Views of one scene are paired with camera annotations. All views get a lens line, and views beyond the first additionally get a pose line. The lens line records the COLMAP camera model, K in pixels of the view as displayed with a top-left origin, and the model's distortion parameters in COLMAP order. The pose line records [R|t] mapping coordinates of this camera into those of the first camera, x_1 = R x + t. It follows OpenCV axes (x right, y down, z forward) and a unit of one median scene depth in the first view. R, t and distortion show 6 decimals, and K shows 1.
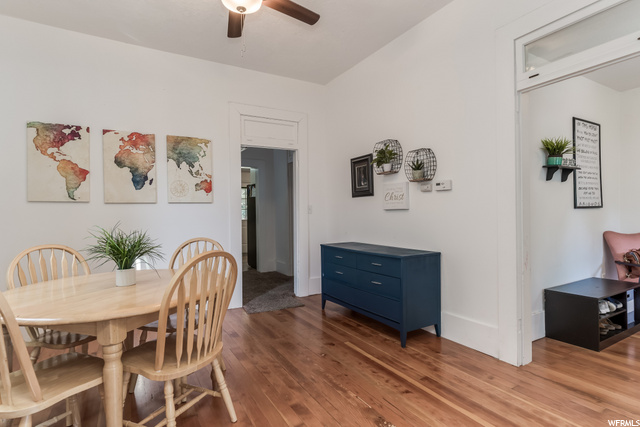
lens RADIAL K [[323.8, 0, 321.1], [0, 323.8, 212.9], [0, 0, 1]] dist [-0.005414, 0.000261]
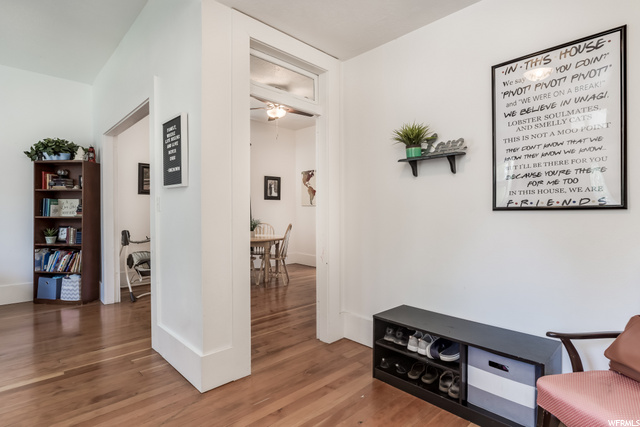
lens RADIAL K [[323.8, 0, 321.8], [0, 323.8, 215.7], [0, 0, 1]] dist [-0.005414, 0.000261]
pose [[0.242963, 0.023462, -0.969752, 1.252140], [-0.012762, 0.999698, 0.020990, -0.011512], [0.969952, 0.007276, 0.243189, 0.497152]]
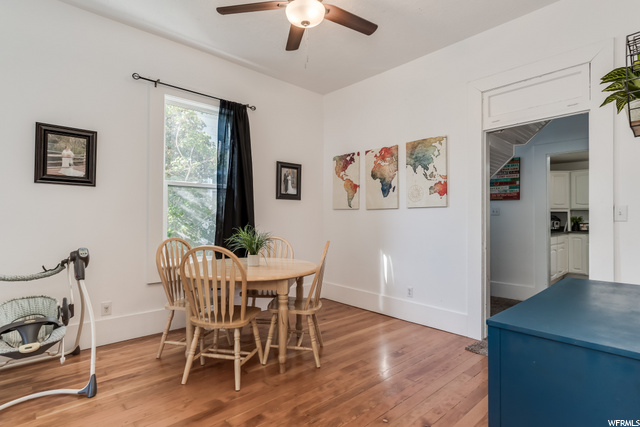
lens RADIAL K [[323.8, 0, 319.8], [0, 323.8, 214.2], [0, 0, 1]] dist [-0.005414, 0.000261]
pose [[0.213321, -0.007282, -0.976955, 0.499622], [-0.015998, 0.999812, -0.010946, 0.004232], [0.976851, 0.017964, 0.213164, 0.537201]]
